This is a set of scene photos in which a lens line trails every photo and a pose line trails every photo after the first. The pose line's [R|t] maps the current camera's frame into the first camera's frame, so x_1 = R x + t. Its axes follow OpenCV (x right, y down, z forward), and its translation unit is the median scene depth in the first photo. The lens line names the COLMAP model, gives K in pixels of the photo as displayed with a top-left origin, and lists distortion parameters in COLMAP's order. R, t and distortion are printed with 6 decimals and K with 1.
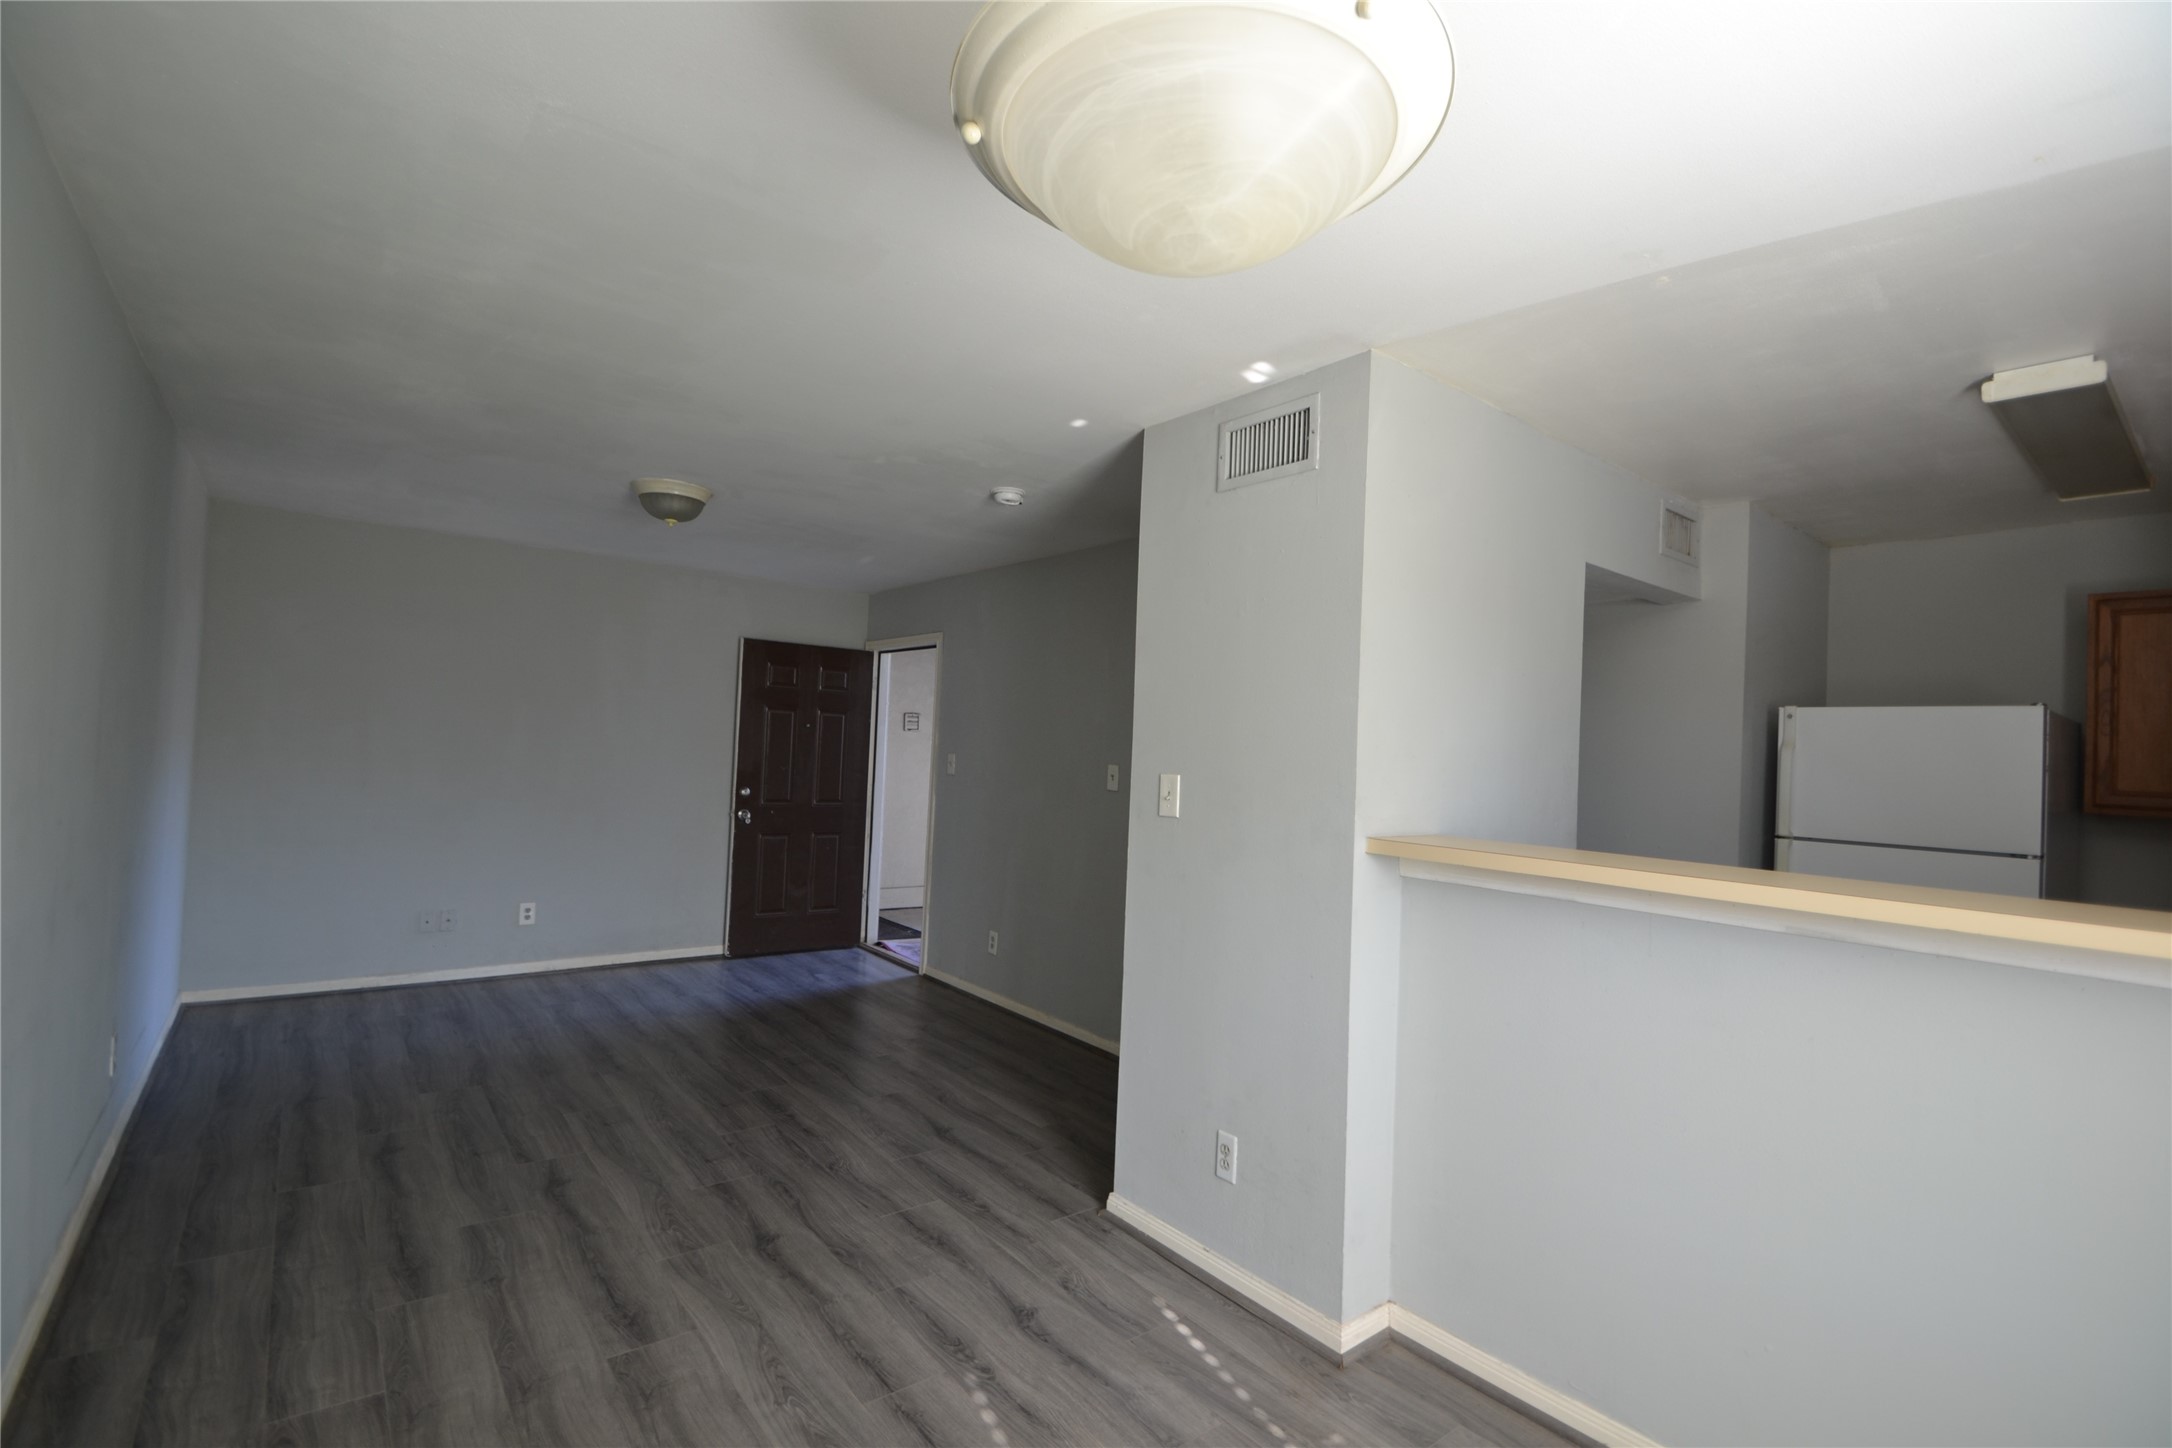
lens RADIAL K [[963.1, 0, 1078.5], [0, 963.1, 726.9], [0, 0, 1]] dist [0.012672, -0.016484]
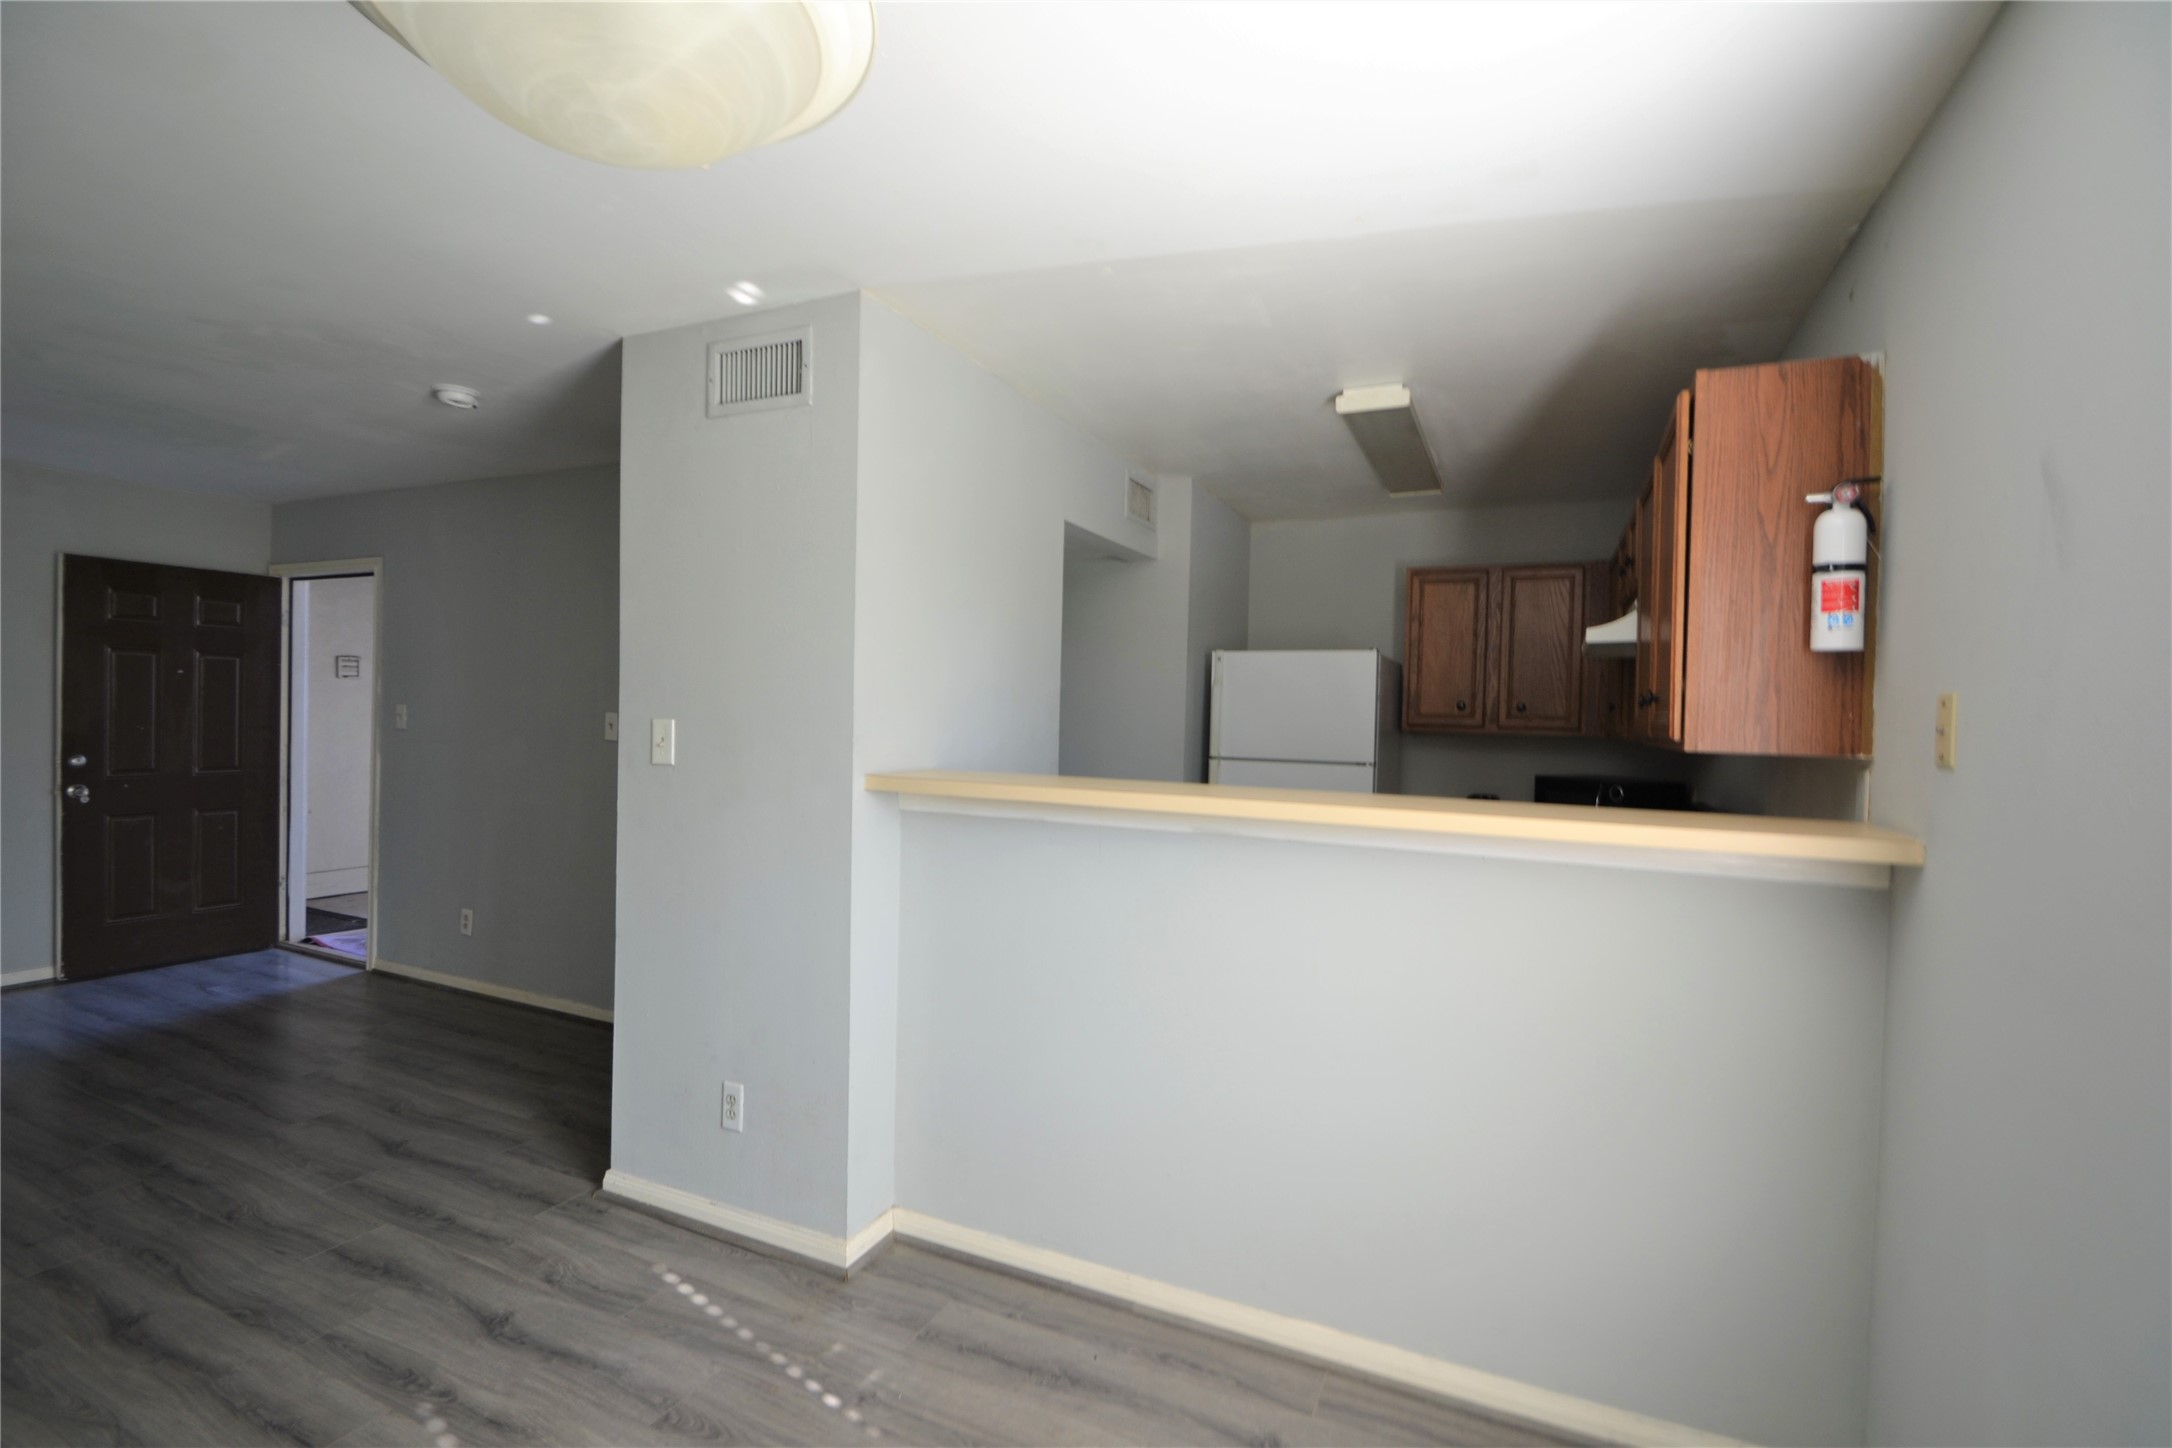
lens RADIAL K [[963.2, 0, 1078.4], [0, 963.2, 724.9], [0, 0, 1]] dist [0.012650, -0.018047]
pose [[0.894329, -0.028885, 0.446476, 0.031635], [0.004969, 0.998494, 0.054644, 0.004731], [-0.447382, -0.046652, 0.893125, -0.012139]]
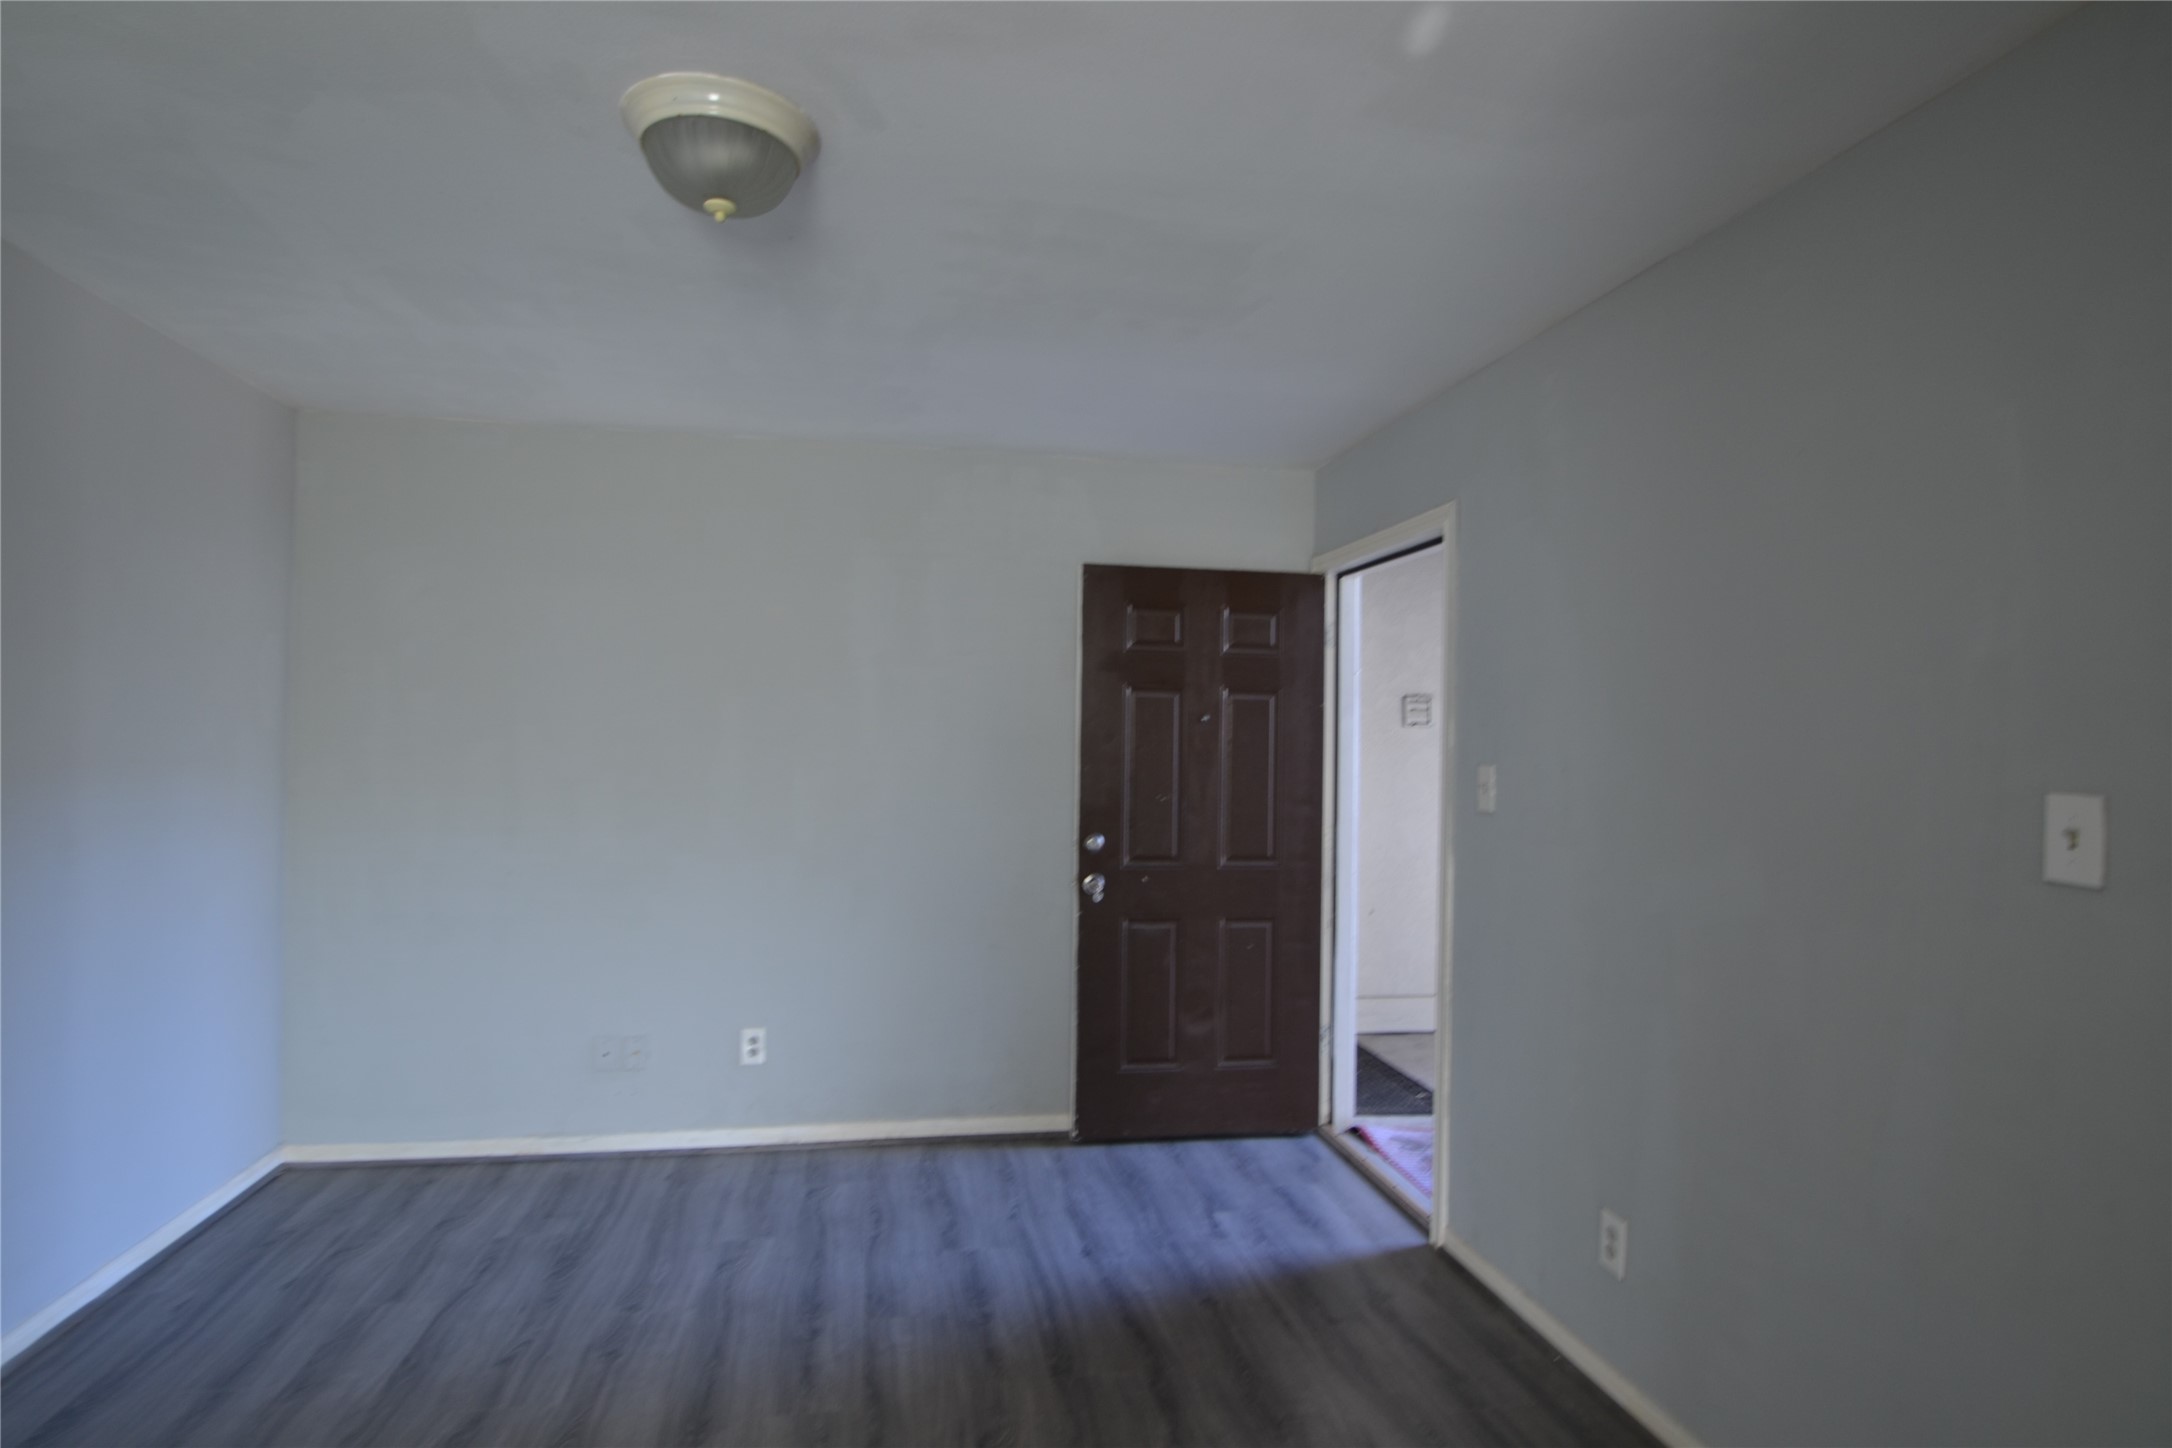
lens RADIAL K [[1111.0, 0, 1077.1], [0, 1111.0, 734.9], [0, 0, 1]] dist [-0.000303, -0.018692]
pose [[0.880704, -0.034556, -0.472406, -0.093252], [0.035091, 0.999355, -0.007682, 0.018390], [0.472366, -0.009811, 0.881348, 0.771172]]
